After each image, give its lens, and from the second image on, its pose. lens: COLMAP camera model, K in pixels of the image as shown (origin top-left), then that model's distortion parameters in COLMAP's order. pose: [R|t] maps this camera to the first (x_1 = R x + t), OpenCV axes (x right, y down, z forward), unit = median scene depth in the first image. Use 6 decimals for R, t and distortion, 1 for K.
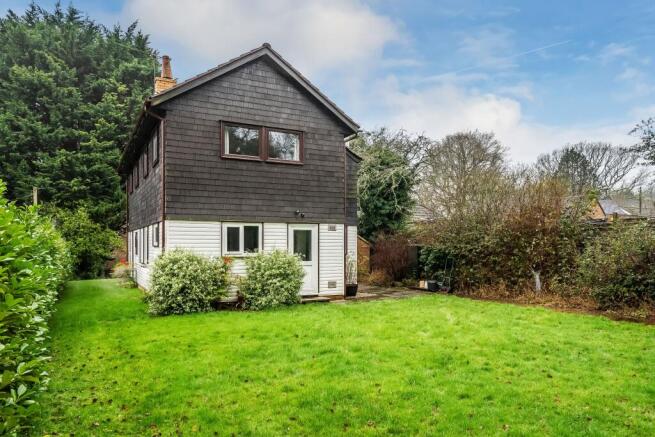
lens RADIAL K [[437.4, 0, 327.5], [0, 437.4, 218.5], [0, 0, 1]] dist [0.001597, -0.001202]
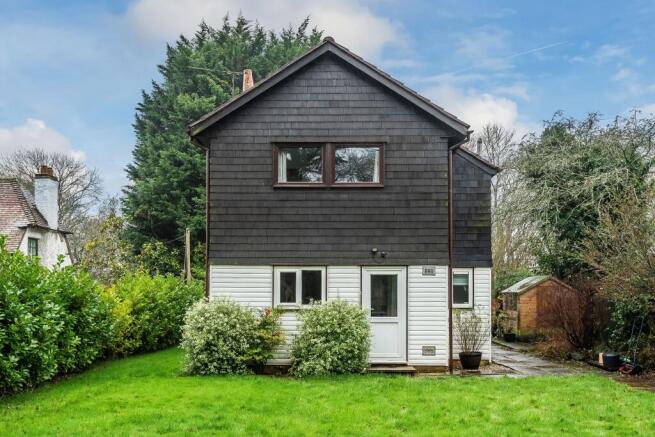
lens RADIAL K [[613.0, 0, 326.8], [0, 613.0, 236.0], [0, 0, 1]] dist [-0.001974, -0.003289]
pose [[0.882563, -0.037136, -0.468725, 0.356117], [0.023613, 0.999119, -0.034698, -0.005702], [0.469601, 0.019555, 0.882662, 0.034690]]
